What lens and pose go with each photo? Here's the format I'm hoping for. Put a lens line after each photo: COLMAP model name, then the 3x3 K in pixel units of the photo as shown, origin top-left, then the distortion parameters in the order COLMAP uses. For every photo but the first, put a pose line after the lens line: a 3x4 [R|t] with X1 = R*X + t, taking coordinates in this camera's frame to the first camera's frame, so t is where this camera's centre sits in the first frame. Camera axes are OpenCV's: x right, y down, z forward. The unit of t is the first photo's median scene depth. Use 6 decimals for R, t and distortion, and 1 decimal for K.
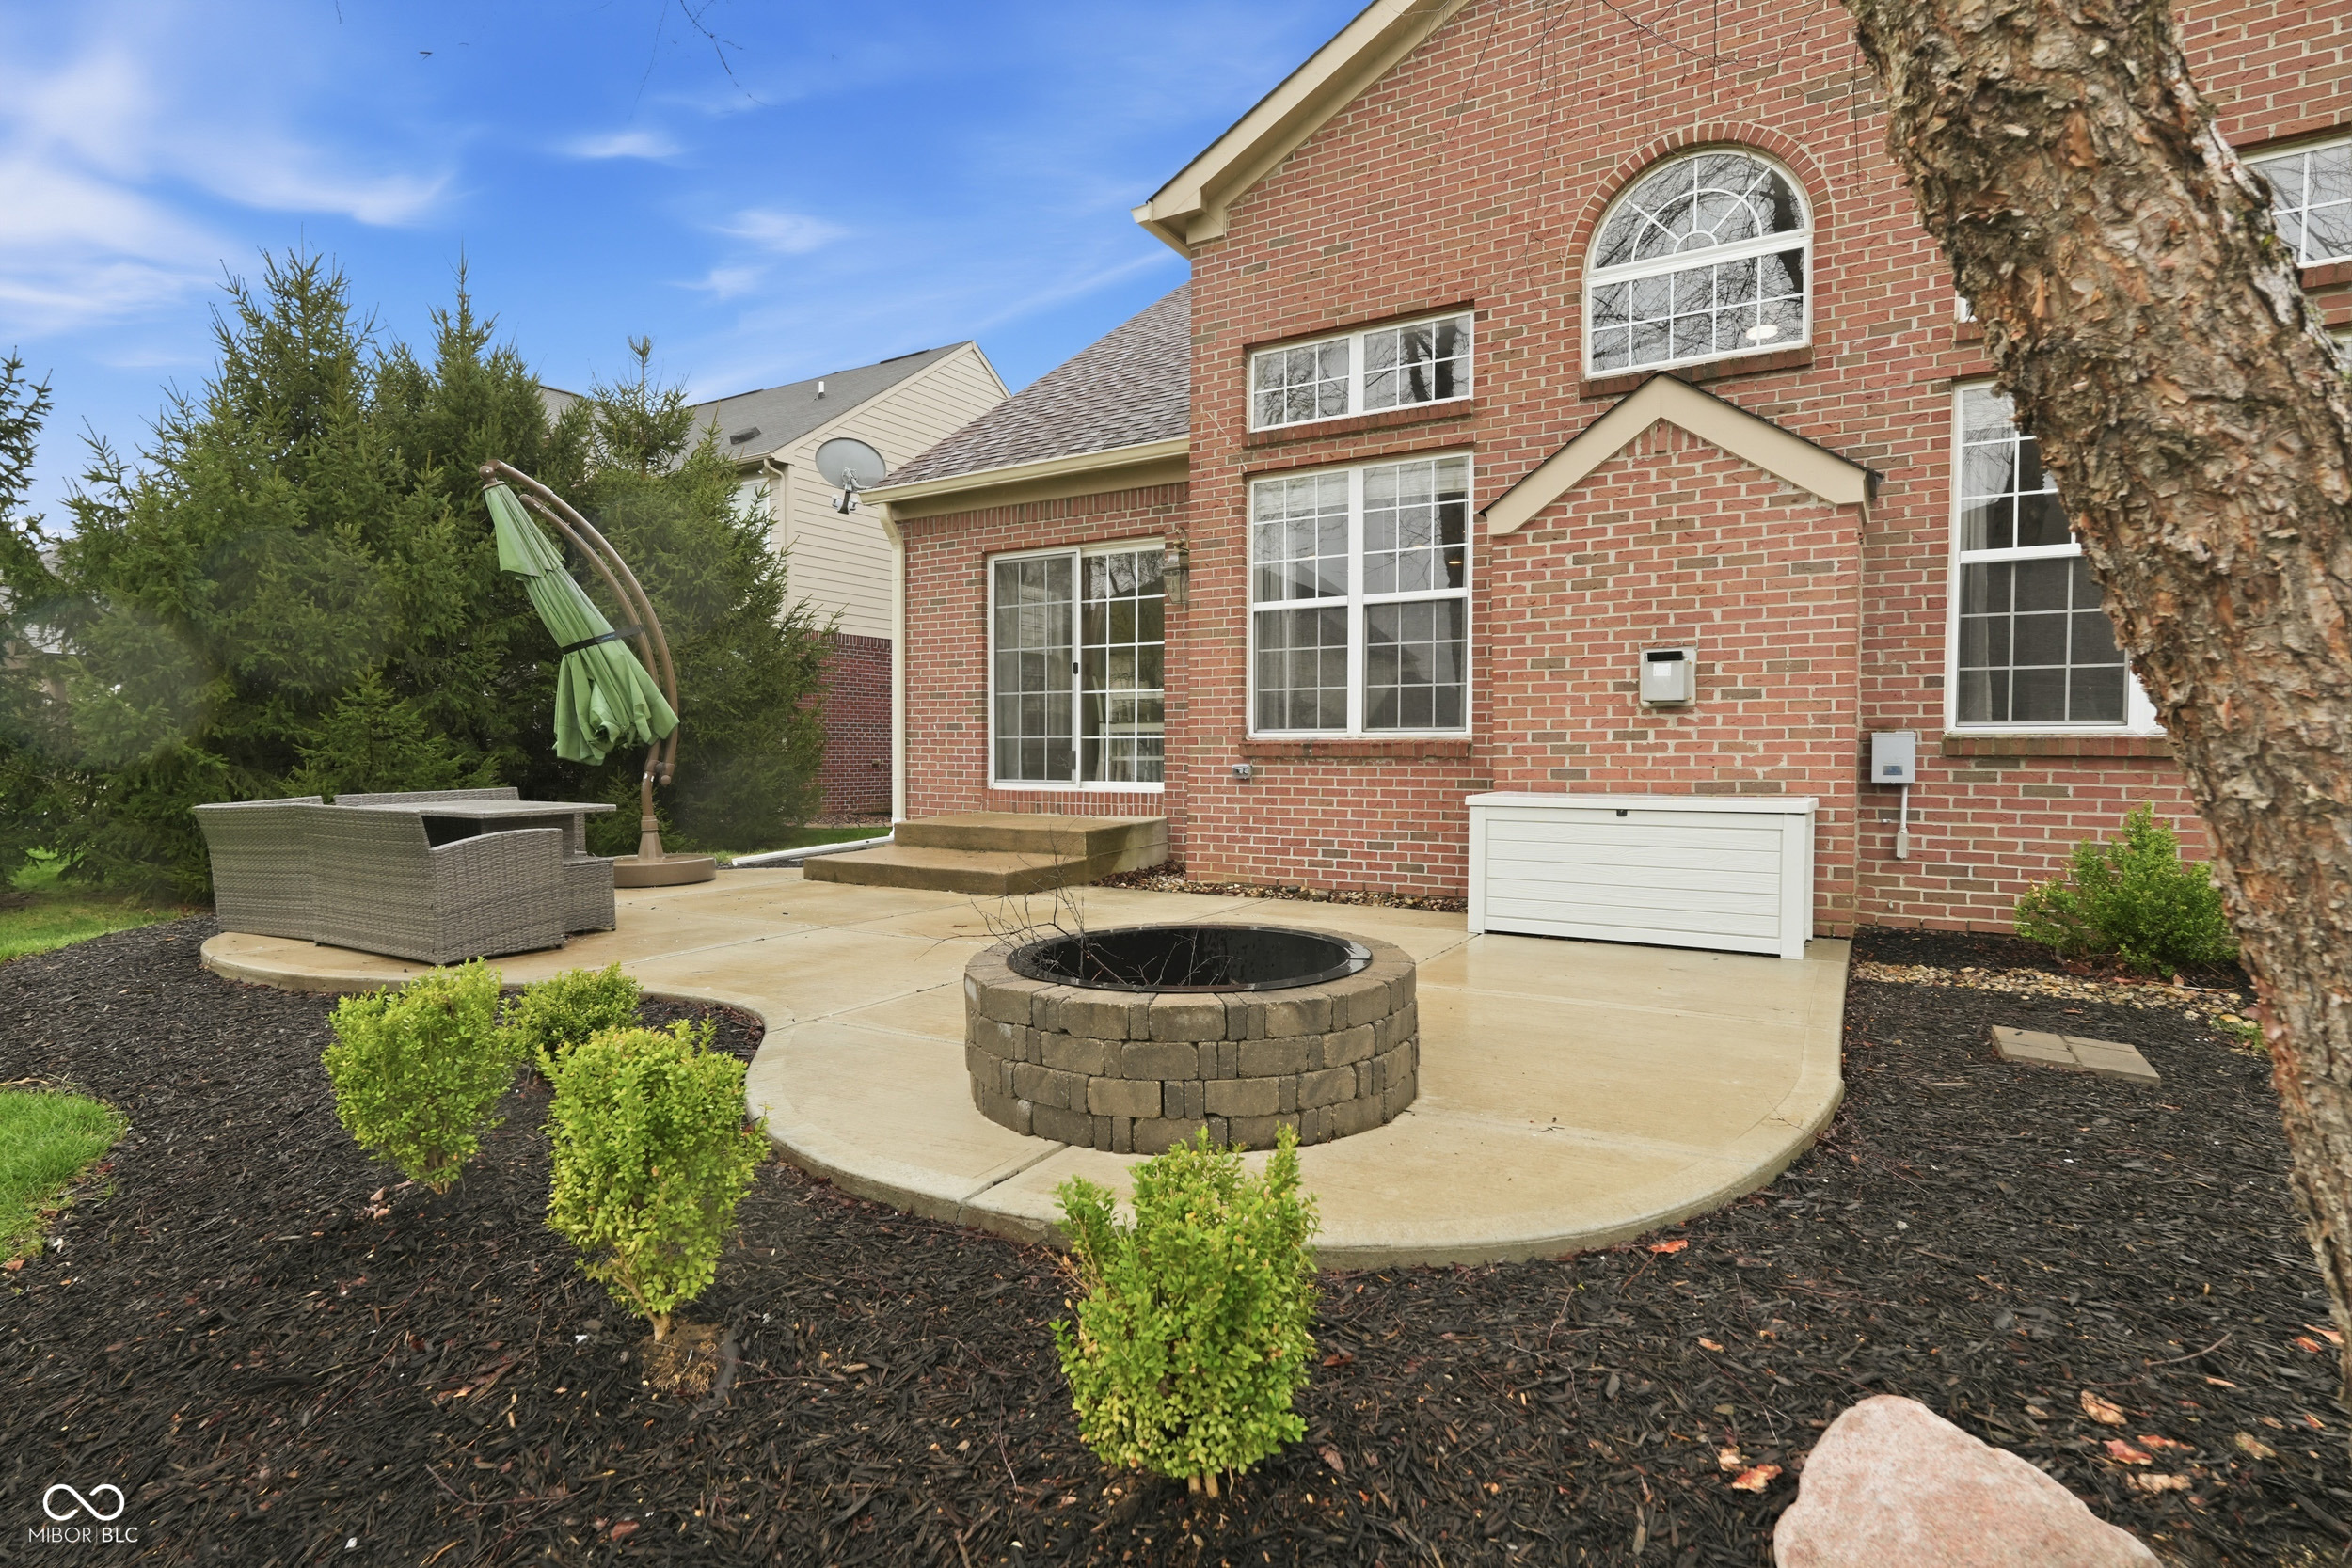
lens RADIAL K [[1165.9, 0, 1193.6], [0, 1165.9, 785.1], [0, 0, 1]] dist [0.000972, 0.000433]
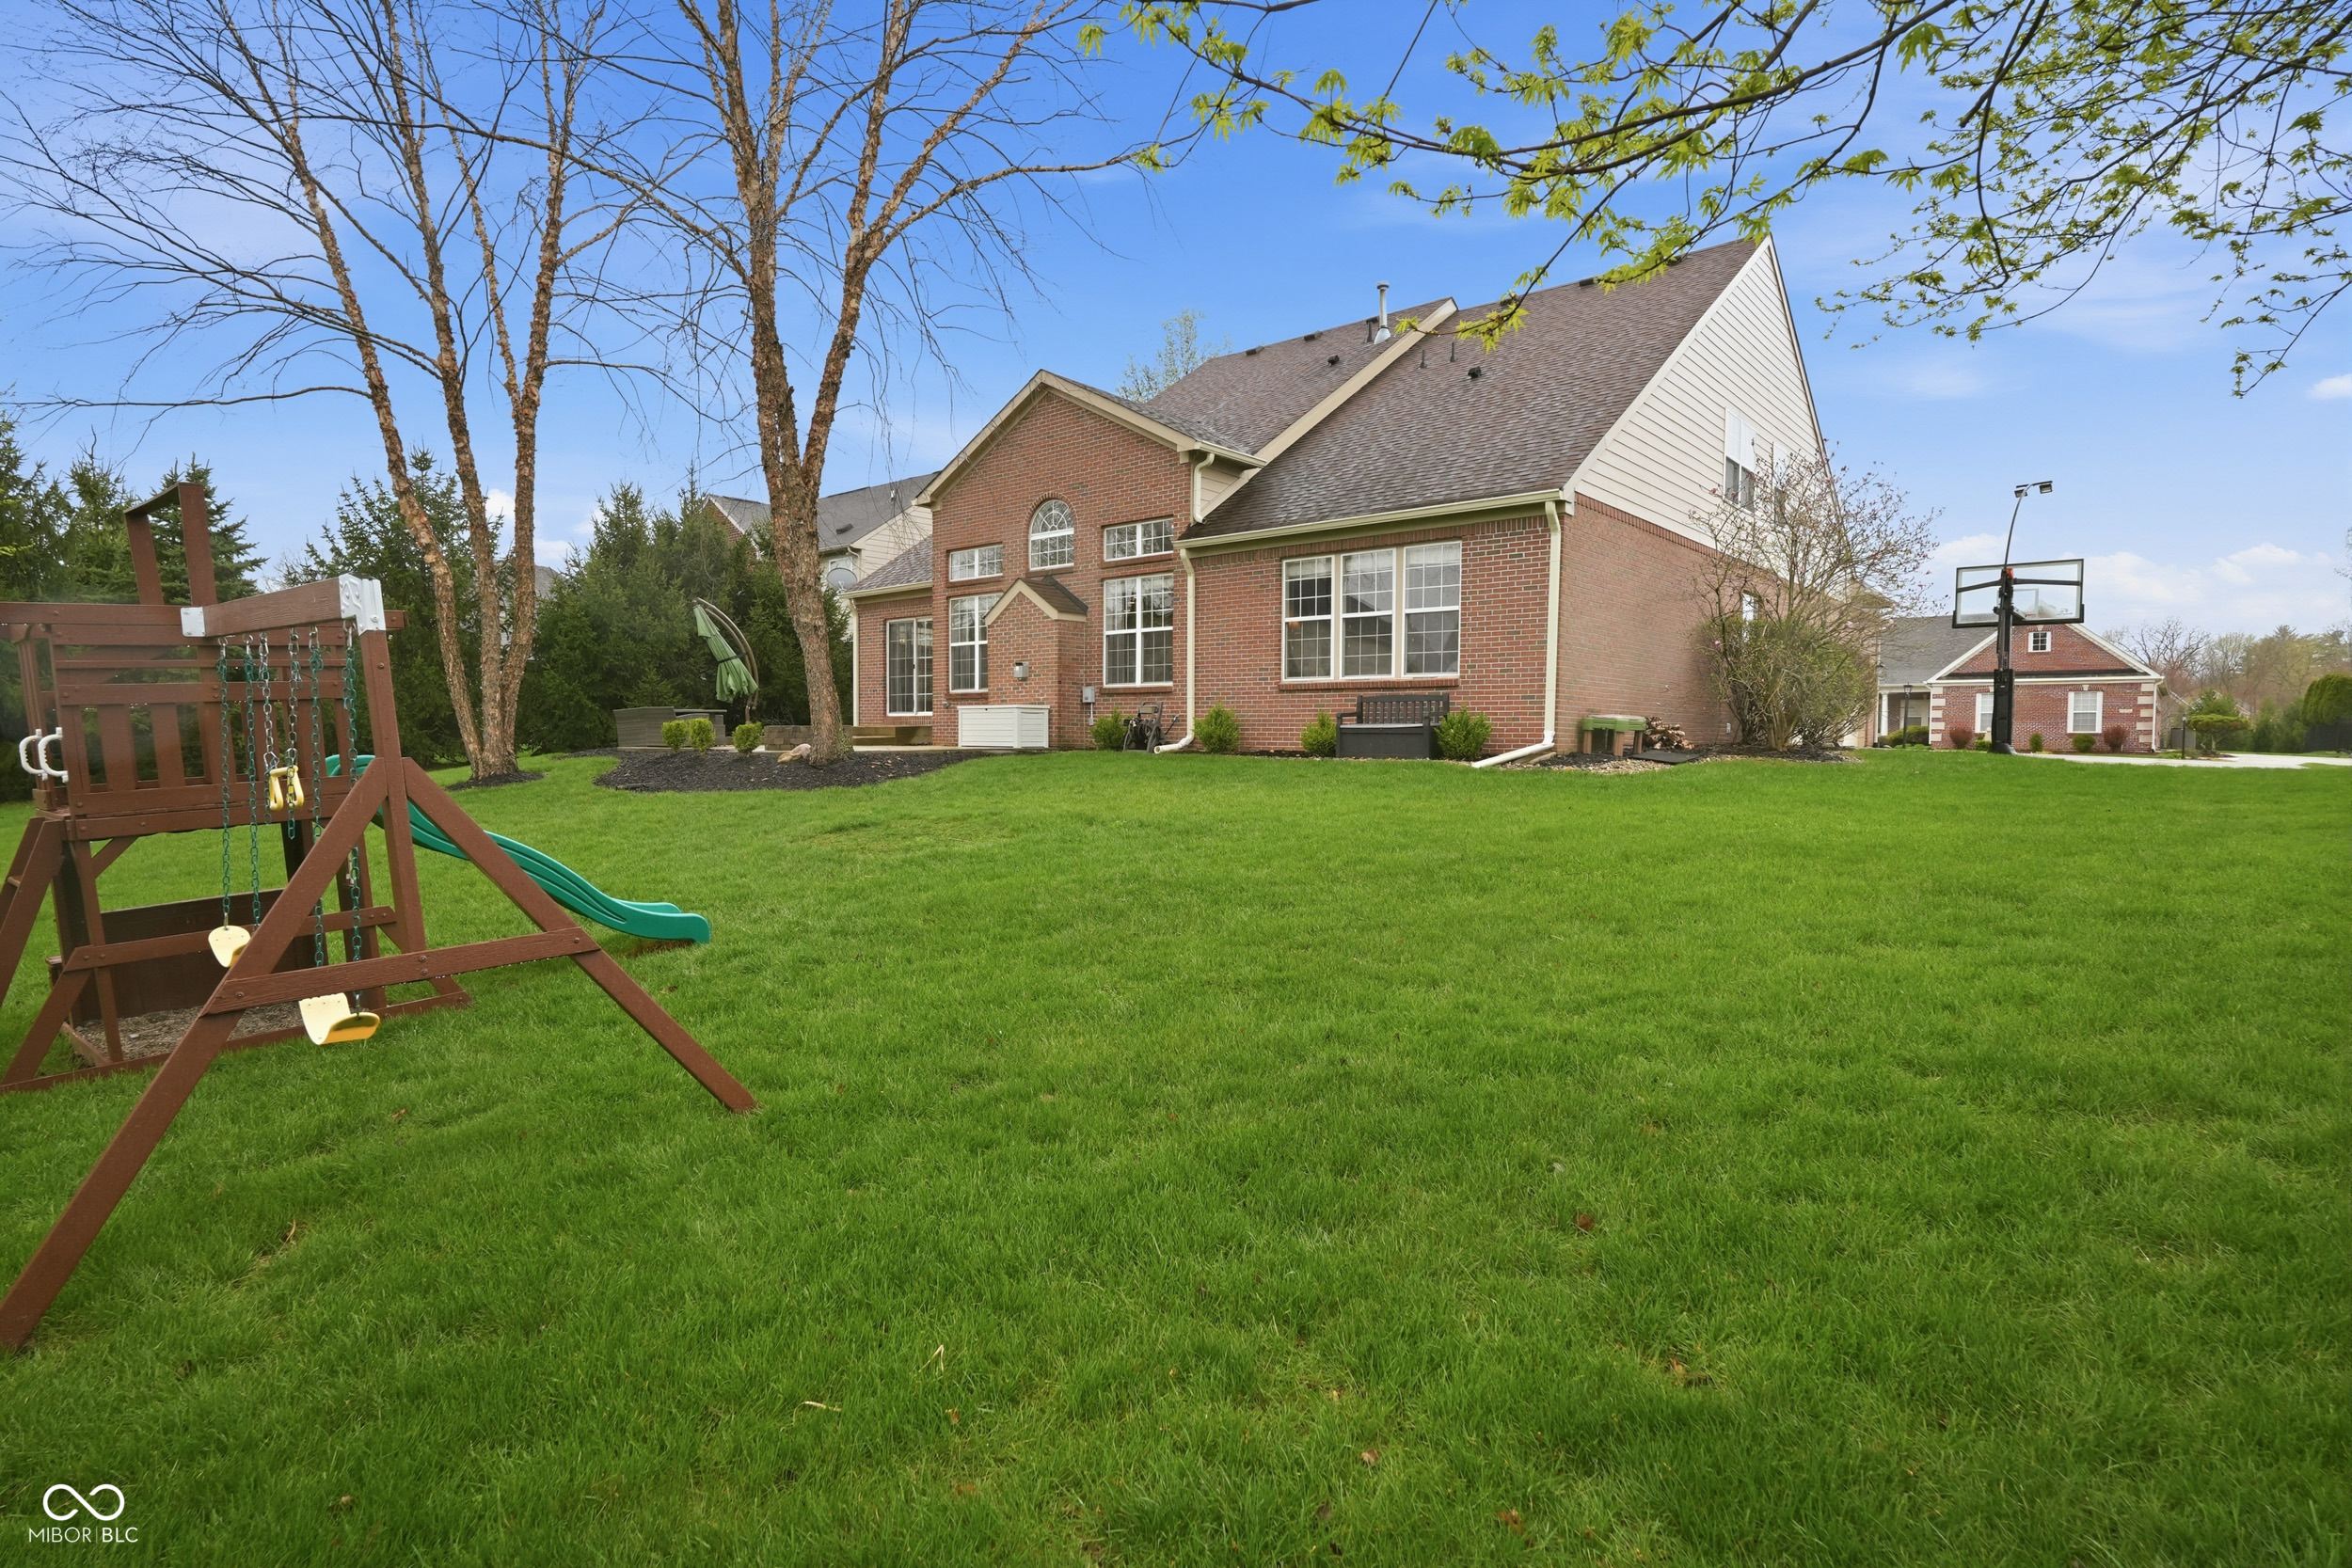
lens RADIAL K [[1165.9, 0, 1177.0], [0, 1165.9, 766.9], [0, 0, 1]] dist [0.000972, 0.000433]
pose [[0.985649, 0.009337, -0.168548, 1.046455], [-0.010395, 0.999931, -0.005397, 0.144593], [0.168486, 0.007072, 0.985679, -1.620846]]
